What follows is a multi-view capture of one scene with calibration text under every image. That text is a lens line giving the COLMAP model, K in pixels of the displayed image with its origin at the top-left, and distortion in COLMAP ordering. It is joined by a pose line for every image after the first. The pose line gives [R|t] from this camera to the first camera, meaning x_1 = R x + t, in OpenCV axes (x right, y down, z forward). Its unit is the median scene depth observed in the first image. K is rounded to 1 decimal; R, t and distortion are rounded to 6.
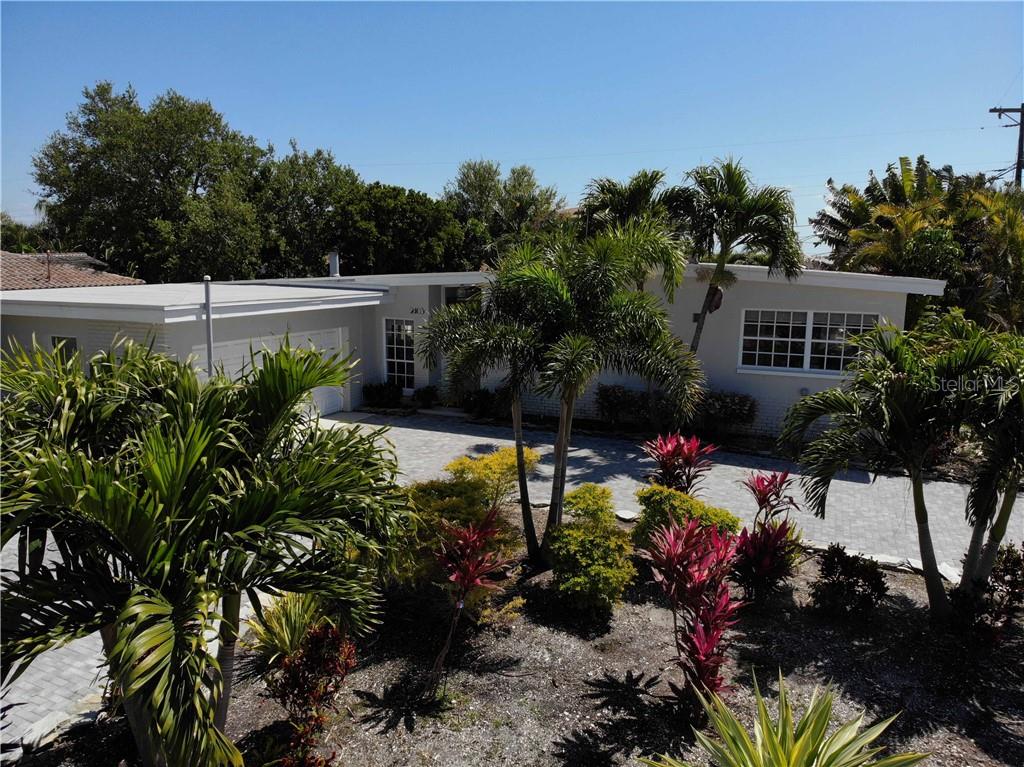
lens RADIAL K [[720.0, 0, 499.8], [0, 720.0, 378.9], [0, 0, 1]] dist [0.048551, -0.189876]
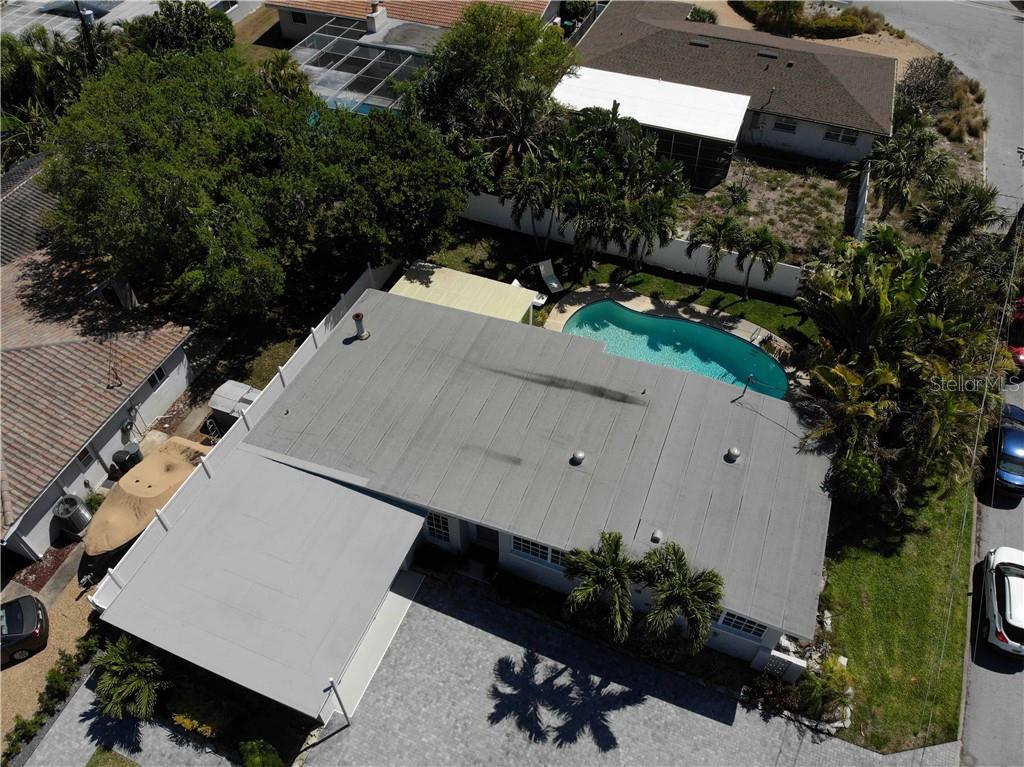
lens RADIAL K [[714.5, 0, 505.5], [0, 714.5, 383.8], [0, 0, 1]] dist [0.058791, -0.160036]
pose [[0.999956, -0.007512, 0.005694, -0.013337], [0.002465, 0.791443, 0.611238, -0.725787], [-0.009098, -0.611196, 0.791427, 0.071592]]
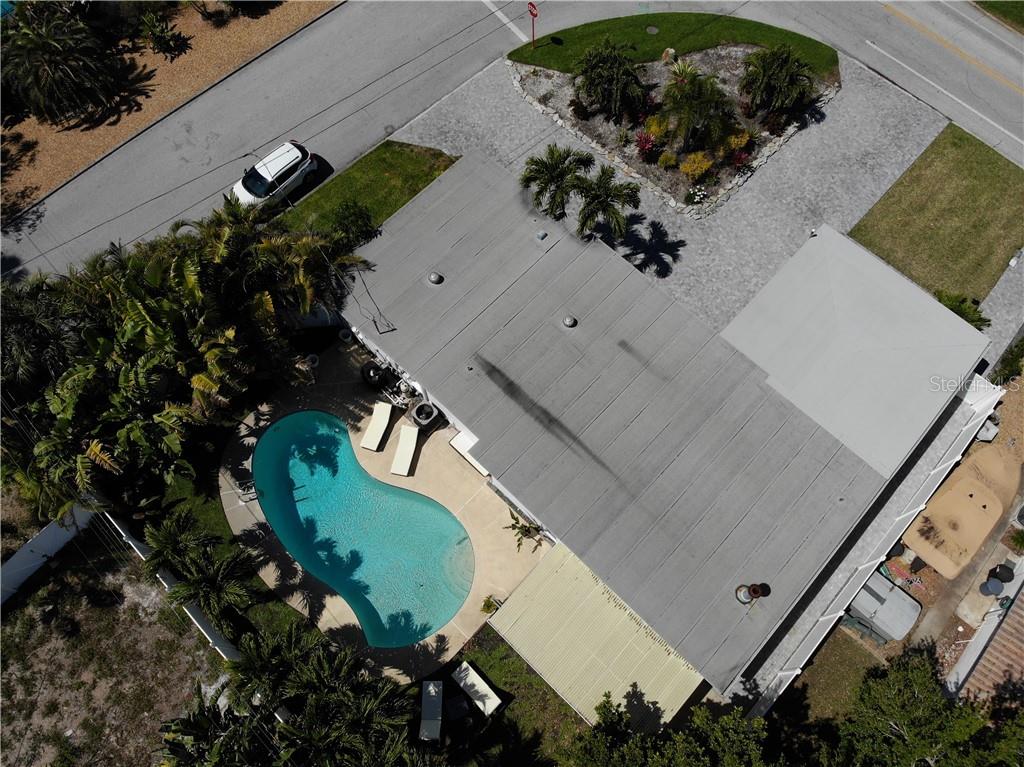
lens RADIAL K [[714.5, 0, 505.5], [0, 714.5, 383.8], [0, 0, 1]] dist [0.058791, -0.160036]
pose [[-0.932448, -0.326838, 0.154008, -0.011825], [0.080576, 0.227407, 0.970461, -1.002697], [-0.352206, 0.917313, -0.185710, 0.985753]]
